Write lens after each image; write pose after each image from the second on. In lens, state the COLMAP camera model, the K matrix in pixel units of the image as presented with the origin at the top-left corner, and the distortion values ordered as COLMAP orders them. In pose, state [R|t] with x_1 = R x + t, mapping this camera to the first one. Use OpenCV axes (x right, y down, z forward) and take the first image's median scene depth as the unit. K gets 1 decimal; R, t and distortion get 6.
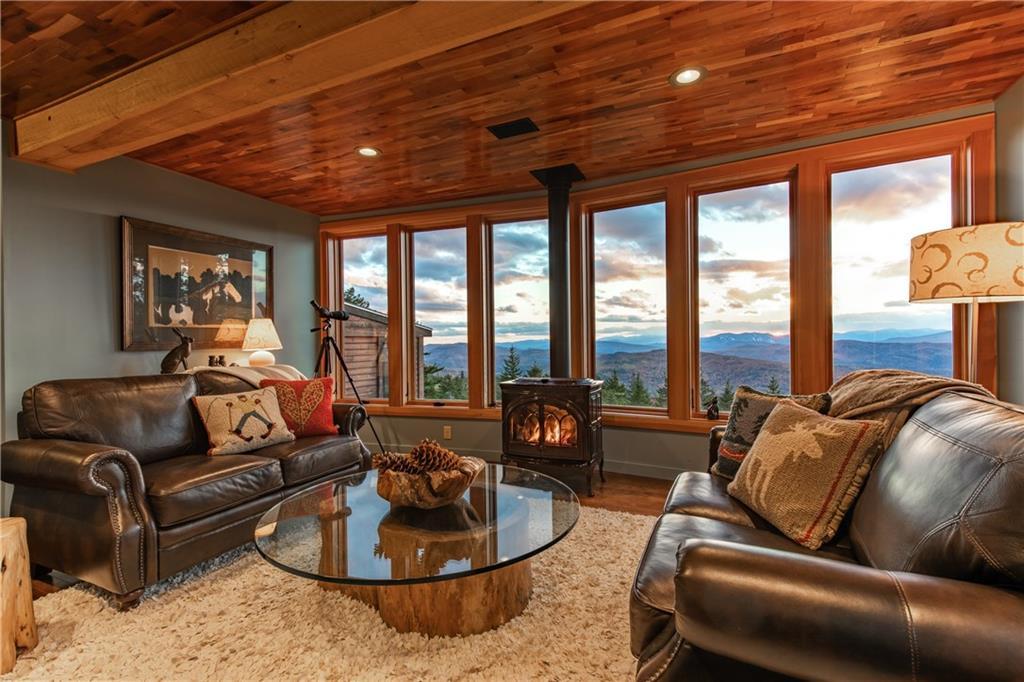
lens RADIAL K [[459.5, 0, 518.4], [0, 459.5, 343.1], [0, 0, 1]] dist [0.005295, 0.000240]
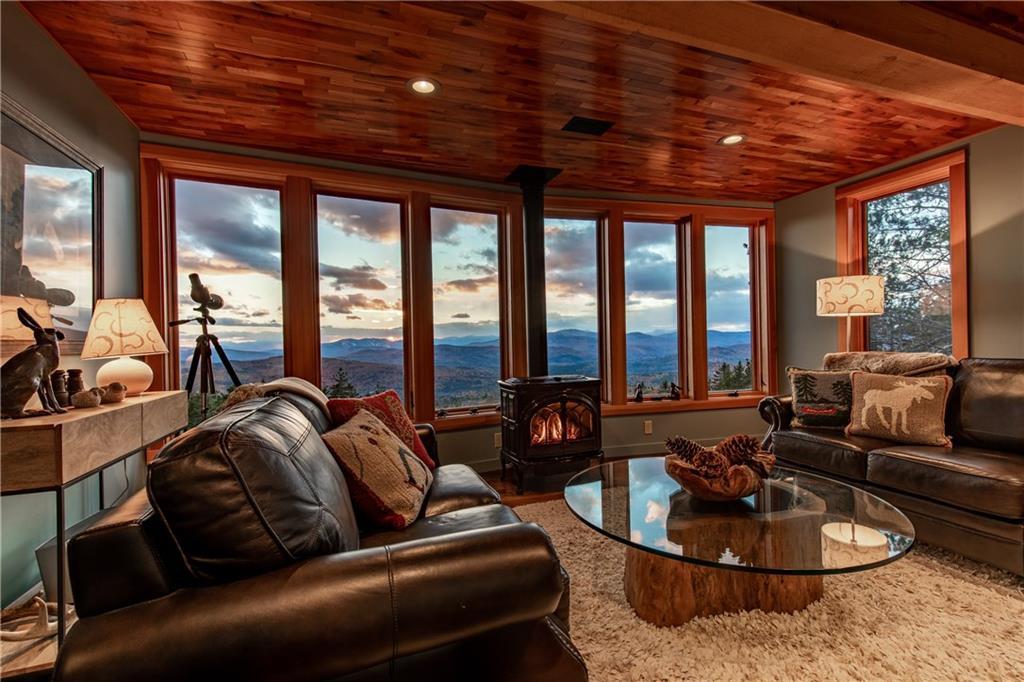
lens RADIAL K [[459.5, 0, 518.4], [0, 459.5, 343.1], [0, 0, 1]] dist [0.005295, 0.000240]
pose [[0.710081, -0.004931, 0.704103, -0.918420], [0.013265, 0.999892, -0.006374, 0.011856], [-0.703995, 0.013866, 0.710069, 0.446016]]
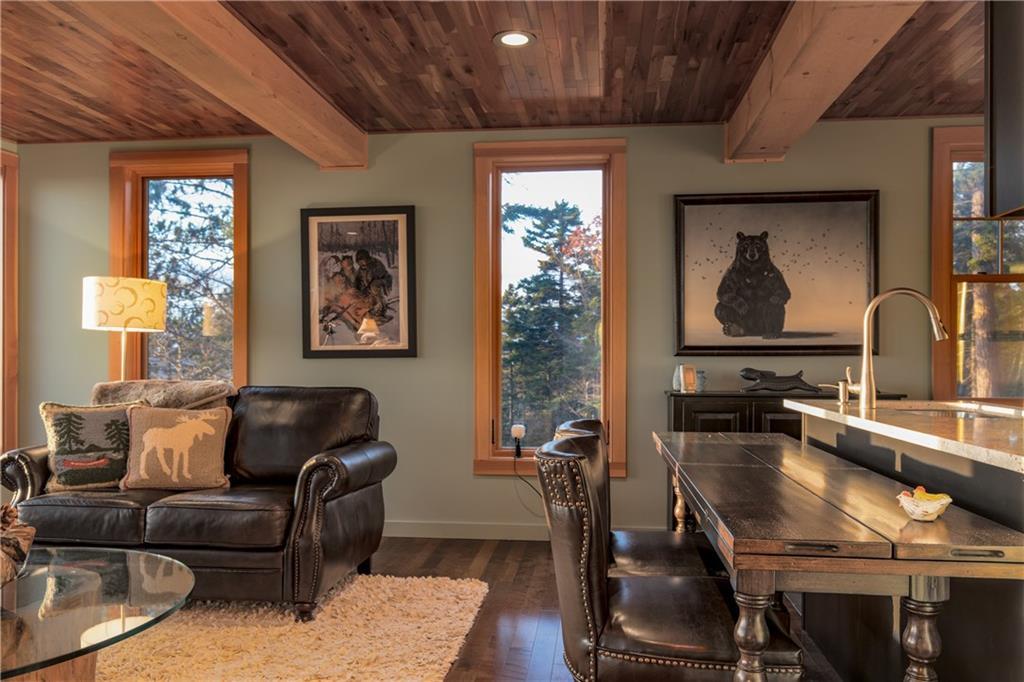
lens RADIAL K [[764.9, 0, 514.5], [0, 764.9, 352.8], [0, 0, 1]] dist [-0.003434, 0.005663]
pose [[-0.310100, 0.015377, 0.950580, -1.096622], [0.003110, 0.999880, -0.015160, 0.010005], [-0.950699, -0.001745, -0.310111, 0.435516]]
